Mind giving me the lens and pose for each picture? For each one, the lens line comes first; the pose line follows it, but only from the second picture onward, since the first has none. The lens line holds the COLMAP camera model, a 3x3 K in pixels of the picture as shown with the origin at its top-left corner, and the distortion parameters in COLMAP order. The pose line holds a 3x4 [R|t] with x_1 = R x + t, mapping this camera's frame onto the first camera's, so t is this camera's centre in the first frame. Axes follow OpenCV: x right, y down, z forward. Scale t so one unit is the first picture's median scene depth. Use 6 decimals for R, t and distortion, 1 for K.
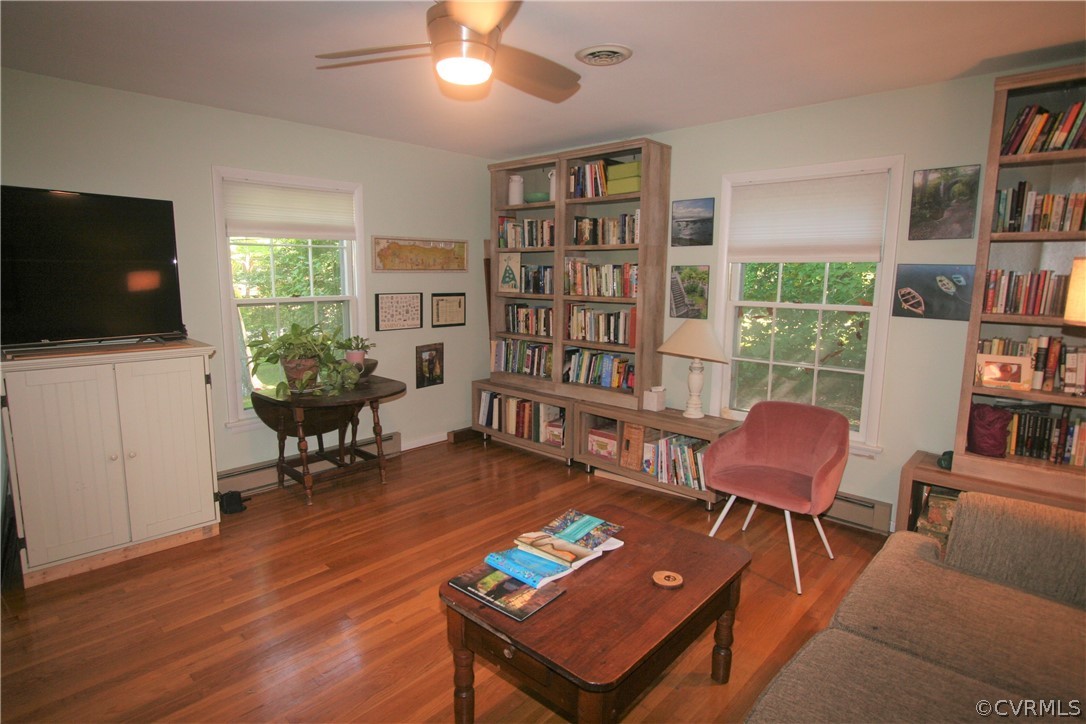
lens RADIAL K [[584.8, 0, 525.5], [0, 584.8, 358.2], [0, 0, 1]] dist [-0.019533, 0.000957]
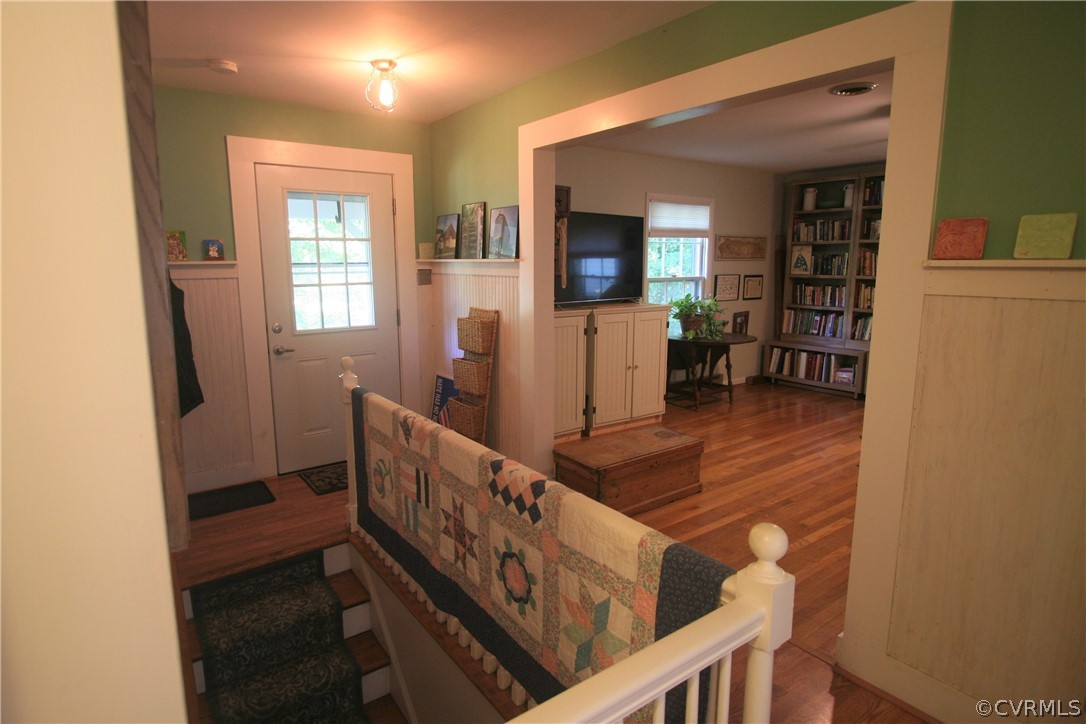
lens RADIAL K [[584.8, 0, 525.5], [0, 584.8, 358.2], [0, 0, 1]] dist [-0.019533, 0.000957]
pose [[0.981849, 0.020142, -0.188590, -0.406291], [-0.016731, 0.999667, 0.019657, 0.067999], [0.188923, -0.016145, 0.981859, -0.463151]]
